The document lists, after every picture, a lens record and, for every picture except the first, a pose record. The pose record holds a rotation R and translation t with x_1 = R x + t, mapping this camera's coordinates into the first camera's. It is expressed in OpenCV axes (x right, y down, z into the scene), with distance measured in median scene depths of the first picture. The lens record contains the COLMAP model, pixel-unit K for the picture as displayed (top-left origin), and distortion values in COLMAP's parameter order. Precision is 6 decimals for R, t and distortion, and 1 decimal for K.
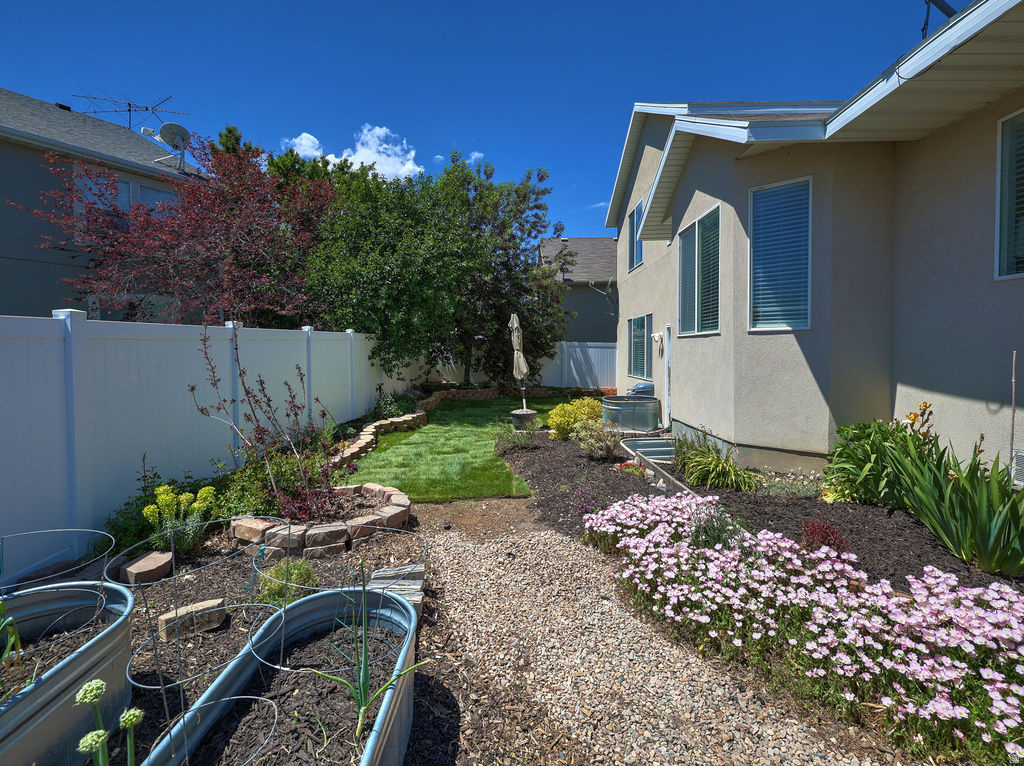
lens RADIAL K [[482.2, 0, 512.0], [0, 482.2, 383.0], [0, 0, 1]] dist [0.001375, 0.000199]
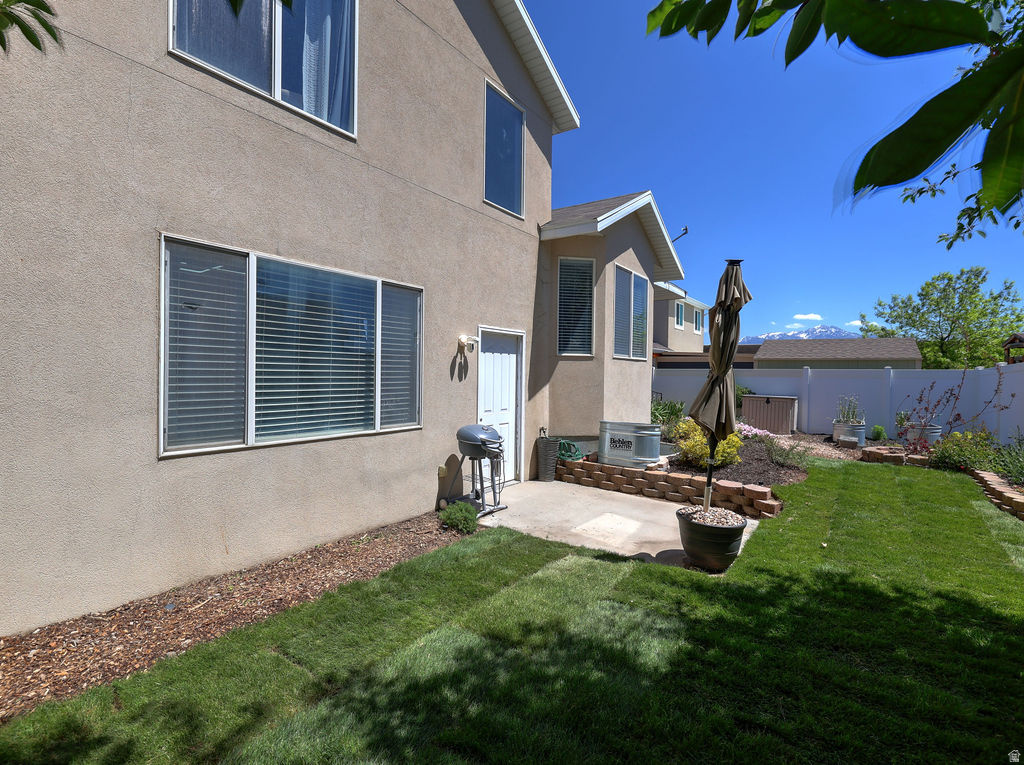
lens RADIAL K [[491.2, 0, 519.1], [0, 491.2, 376.7], [0, 0, 1]] dist [0.001561, 0.000945]
pose [[-0.819001, -0.009444, 0.573714, -0.059934], [0.027338, 0.998087, 0.055455, -0.064011], [-0.573140, 0.061102, -0.817176, 1.052266]]
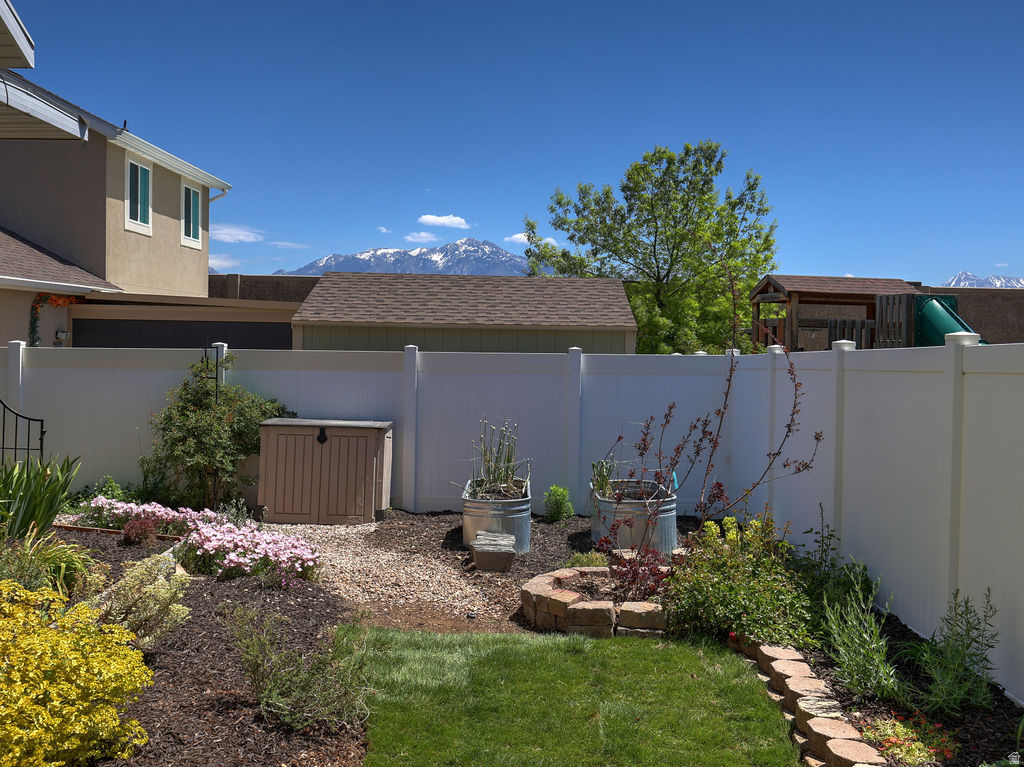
lens RADIAL K [[1087.2, 0, 512.0], [0, 1087.2, 383.5], [0, 0, 1]] dist [0.010391, 0.006194]
pose [[-0.999732, -0.009463, 0.021135, -0.064598], [-0.007190, 0.994434, 0.105115, -0.074007], [-0.022012, 0.104935, -0.994235, 0.795653]]
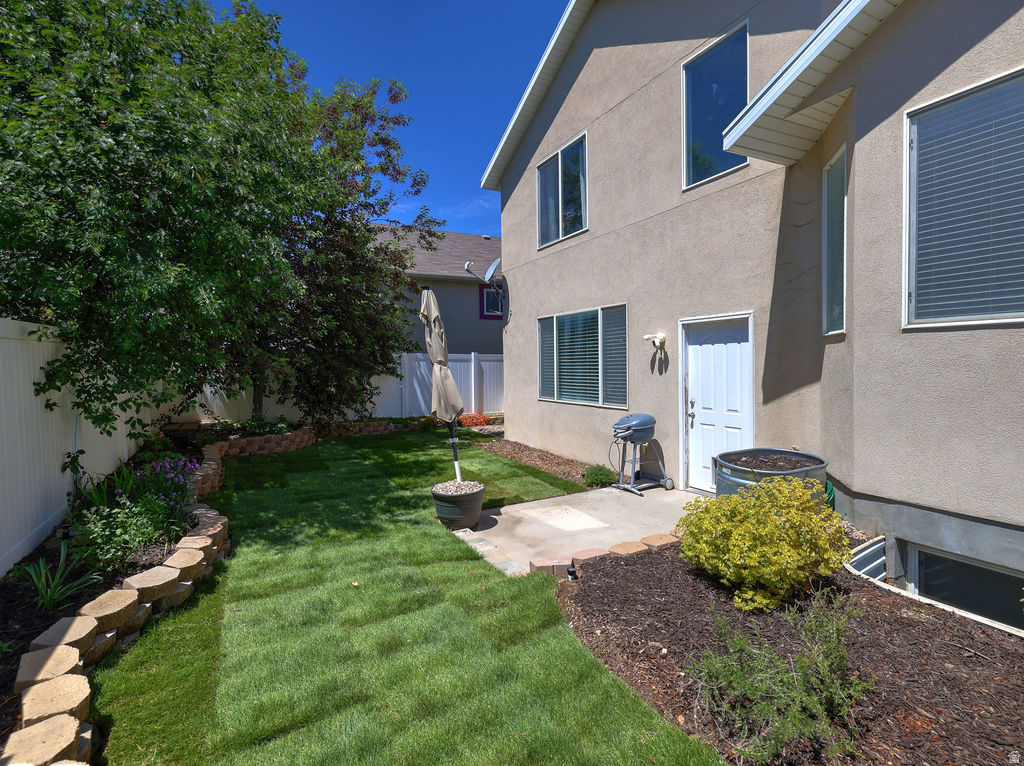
lens RADIAL K [[491.2, 0, 519.1], [0, 491.2, 377.2], [0, 0, 1]] dist [0.001561, 0.000945]
pose [[0.876517, -0.019381, 0.480980, -0.118395], [0.040959, 0.998568, -0.034404, -0.024456], [-0.479625, 0.049856, 0.876056, 0.378929]]
